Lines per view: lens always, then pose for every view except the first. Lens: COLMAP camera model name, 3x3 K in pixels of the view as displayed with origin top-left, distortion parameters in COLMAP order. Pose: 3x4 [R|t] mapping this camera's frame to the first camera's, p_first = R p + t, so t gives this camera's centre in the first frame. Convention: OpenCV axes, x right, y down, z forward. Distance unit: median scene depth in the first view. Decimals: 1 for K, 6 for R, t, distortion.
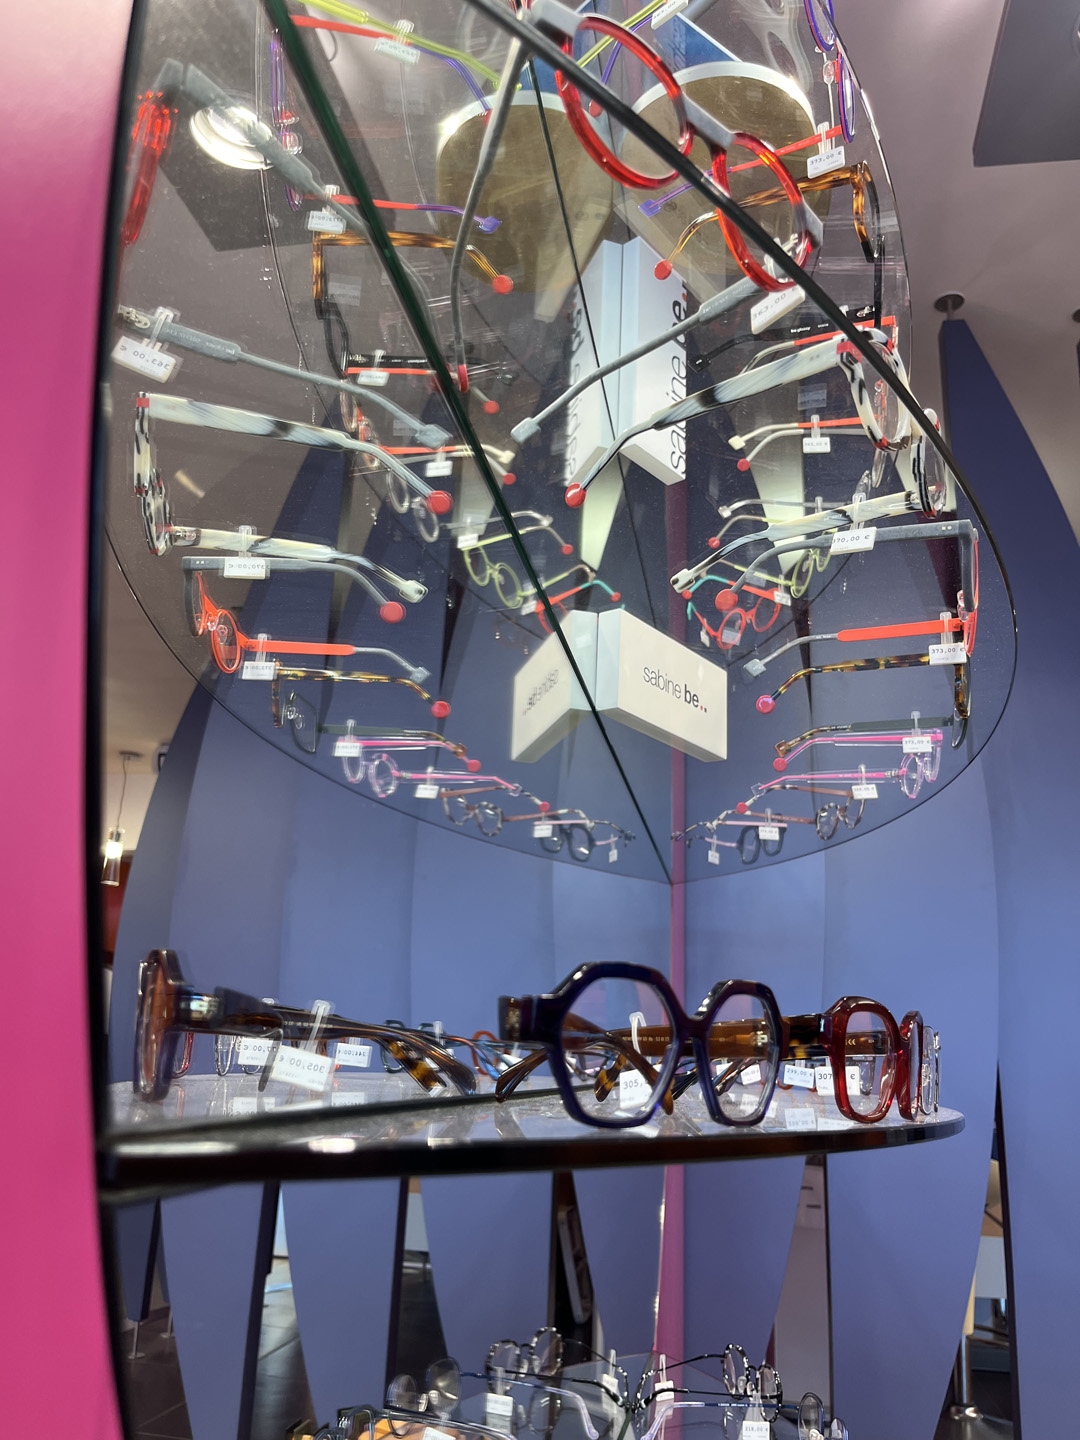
lens RADIAL K [[1085.8, 0, 517.7], [0, 1085.8, 720.4], [0, 0, 1]] dist [0.066241, -0.107058]
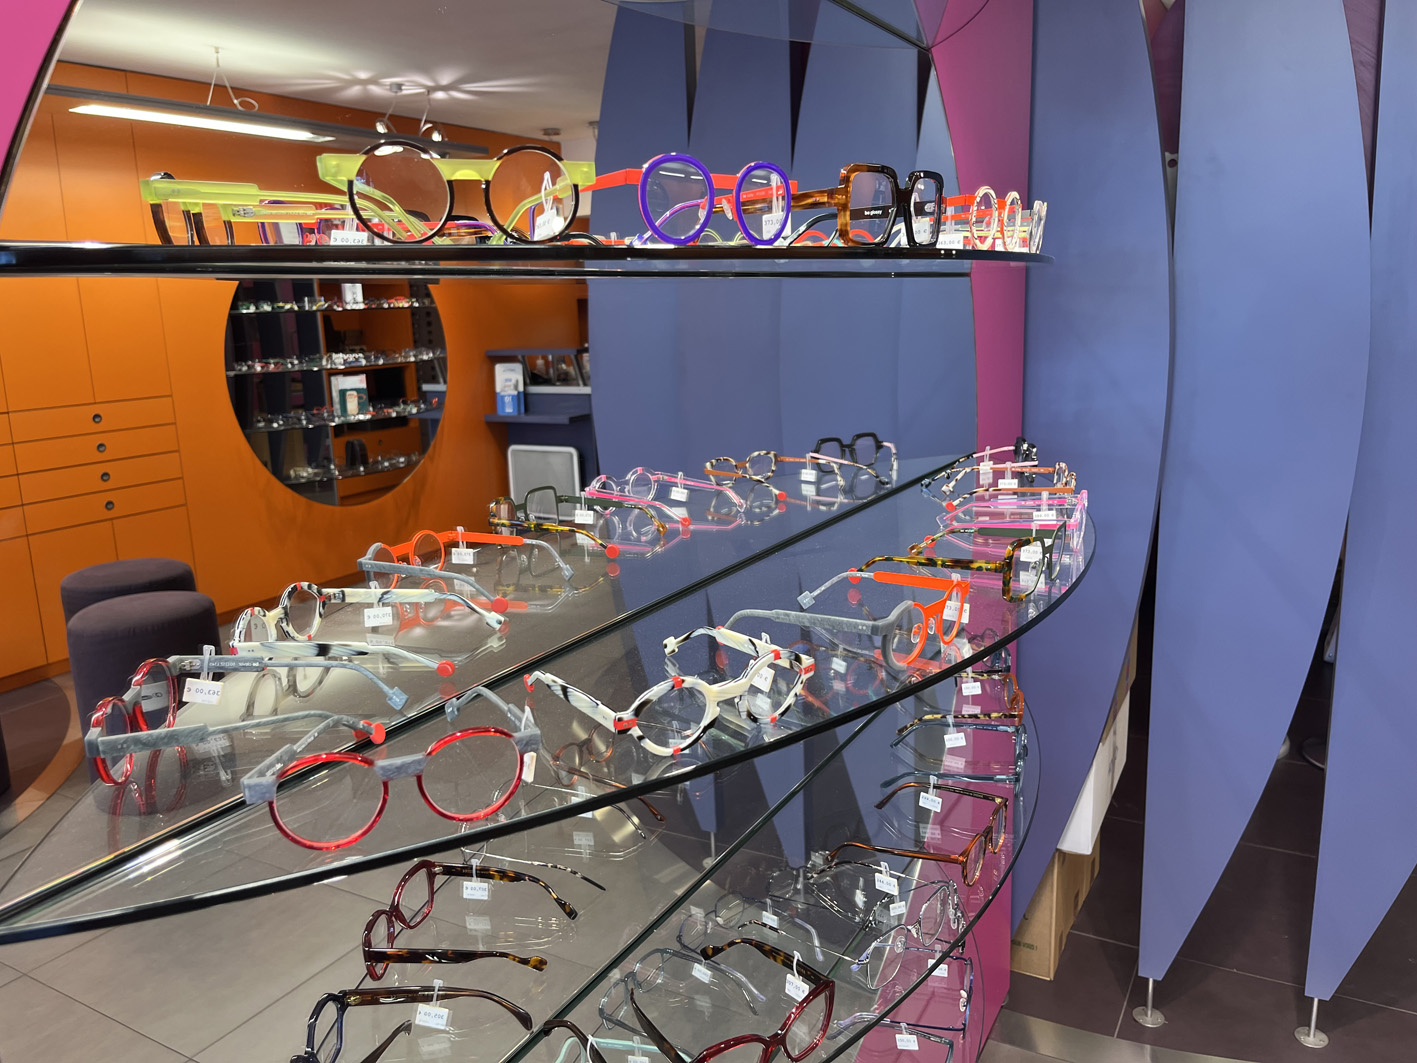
lens RADIAL K [[1068.5, 0, 703.3], [0, 1068.5, 513.9], [0, 0, 1]] dist [0.066241, -0.107058]
pose [[0.949409, -0.014868, -0.313691, 0.495705], [0.160235, 0.882007, 0.443158, -0.691381], [0.270088, -0.471002, 0.839767, 0.029780]]
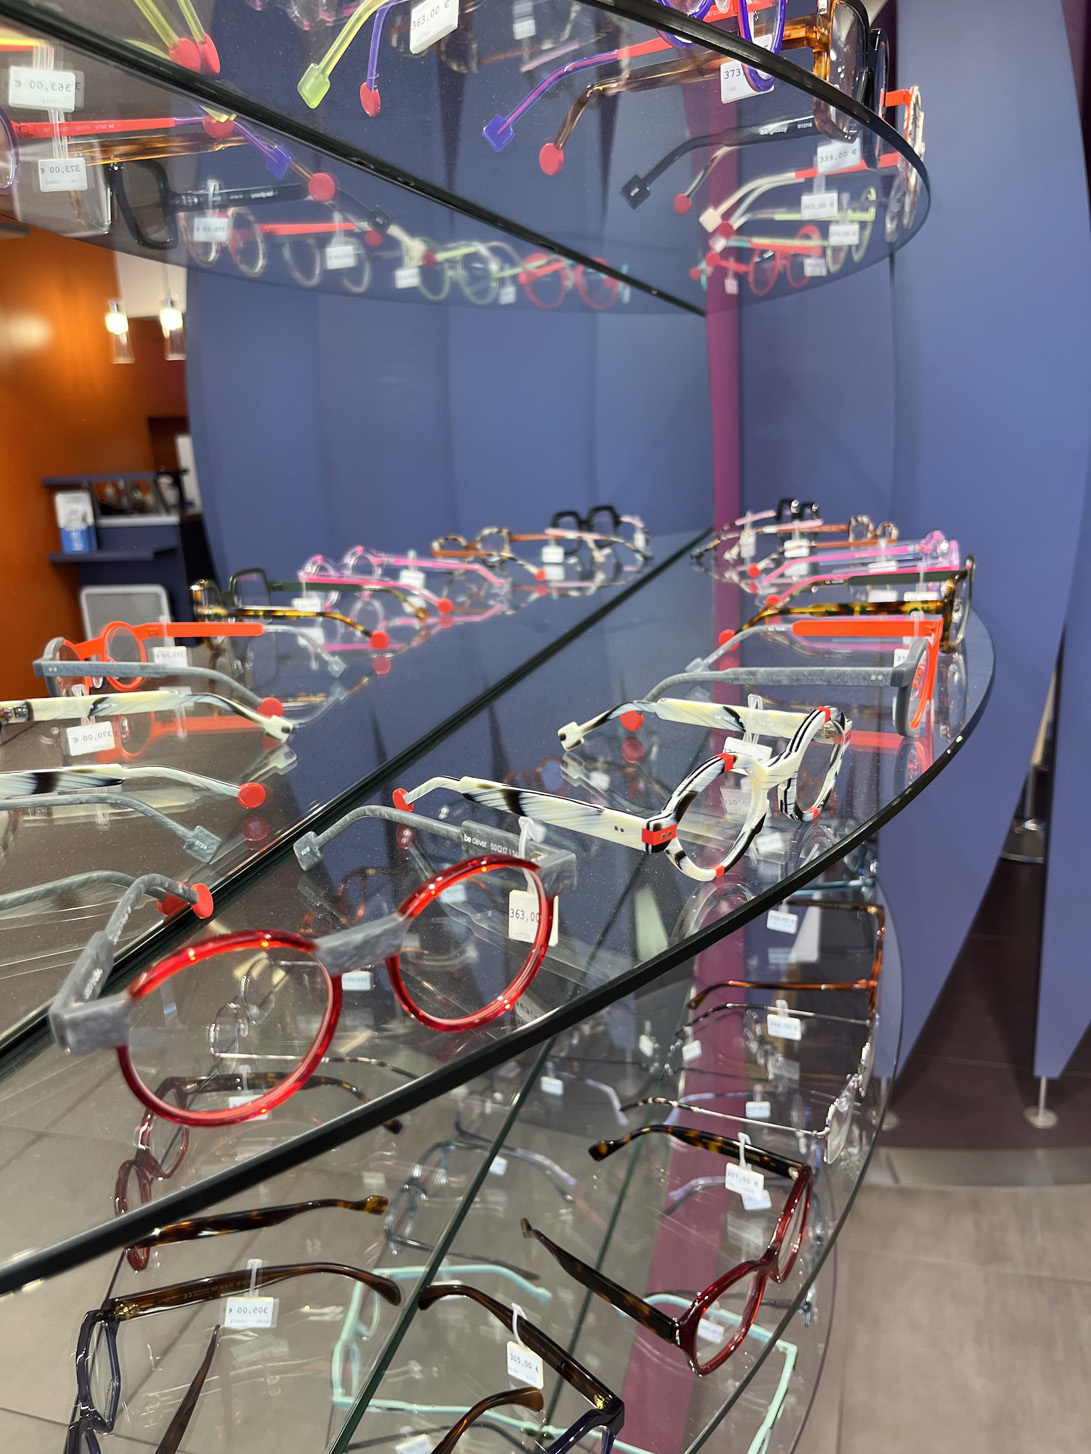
lens RADIAL K [[1116.6, 0, 545.5], [0, 1116.6, 727.0], [0, 0, 1]] dist [0.011667, -0.005139]
pose [[0.992155, -0.074291, -0.100543, 0.188961], [0.116580, 0.840212, 0.529578, -0.519375], [0.045135, -0.537145, 0.842281, 0.214410]]
